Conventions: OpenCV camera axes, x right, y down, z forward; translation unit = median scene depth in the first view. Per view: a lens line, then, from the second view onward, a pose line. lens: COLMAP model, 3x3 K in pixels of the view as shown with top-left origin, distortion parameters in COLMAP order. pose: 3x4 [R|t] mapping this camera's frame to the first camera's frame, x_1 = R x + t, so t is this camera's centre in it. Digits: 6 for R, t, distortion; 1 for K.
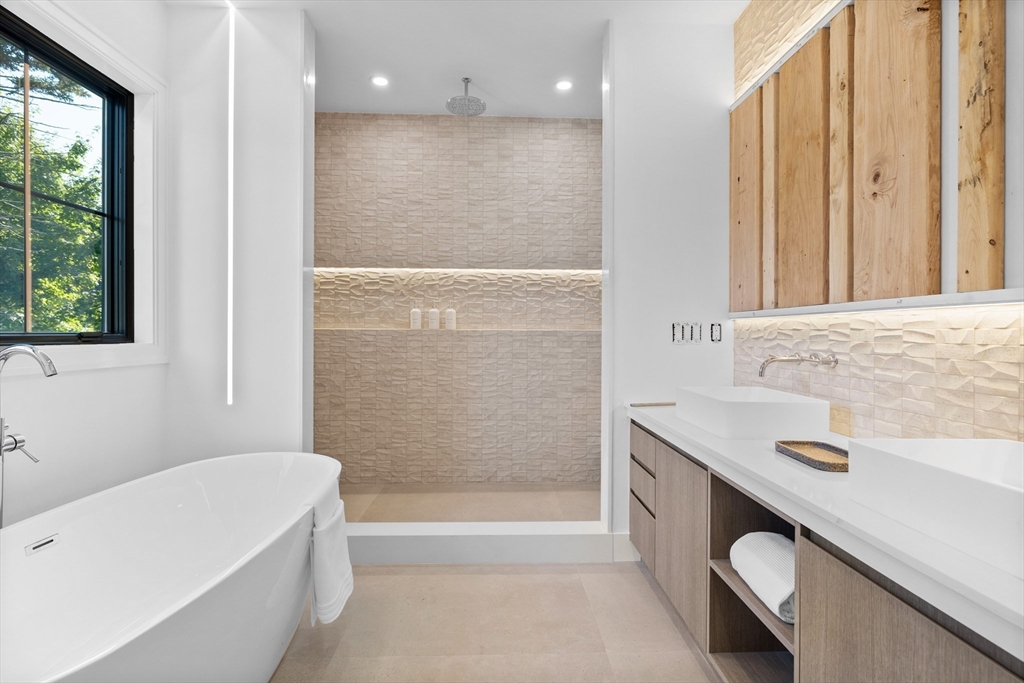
lens RADIAL K [[493.6, 0, 504.1], [0, 493.6, 340.5], [0, 0, 1]] dist [-0.003872, 0.000431]
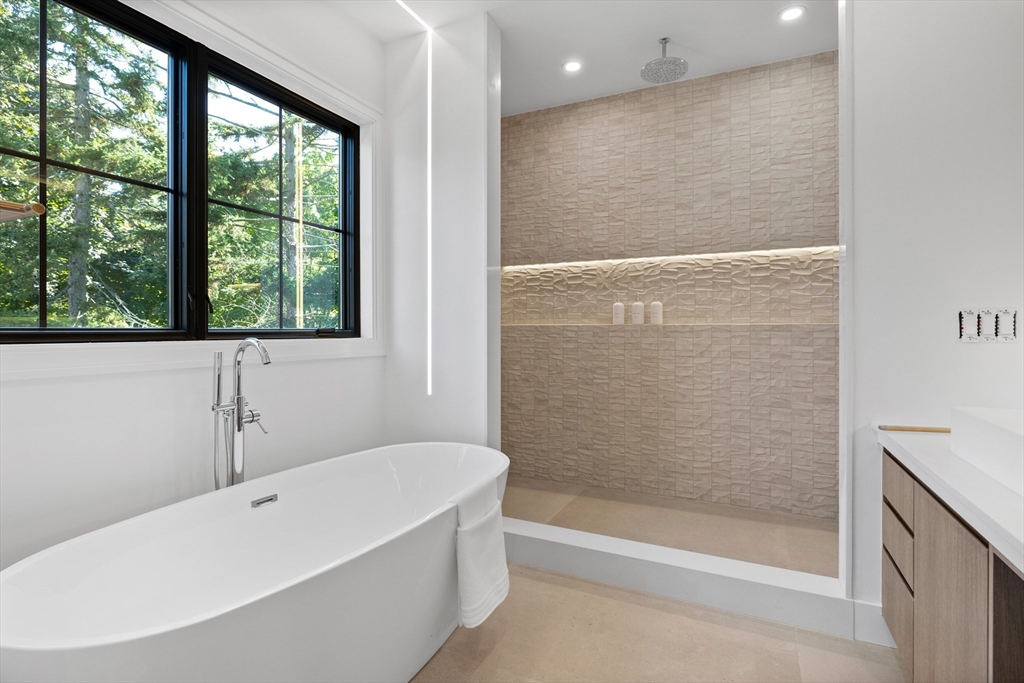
lens RADIAL K [[493.6, 0, 516.1], [0, 493.6, 333.9], [0, 0, 1]] dist [-0.003872, 0.000431]
pose [[0.887779, 0.000164, -0.460269, 0.094988], [-0.003038, 0.999980, -0.005504, 0.000803], [0.460259, 0.006285, 0.887762, 0.100989]]
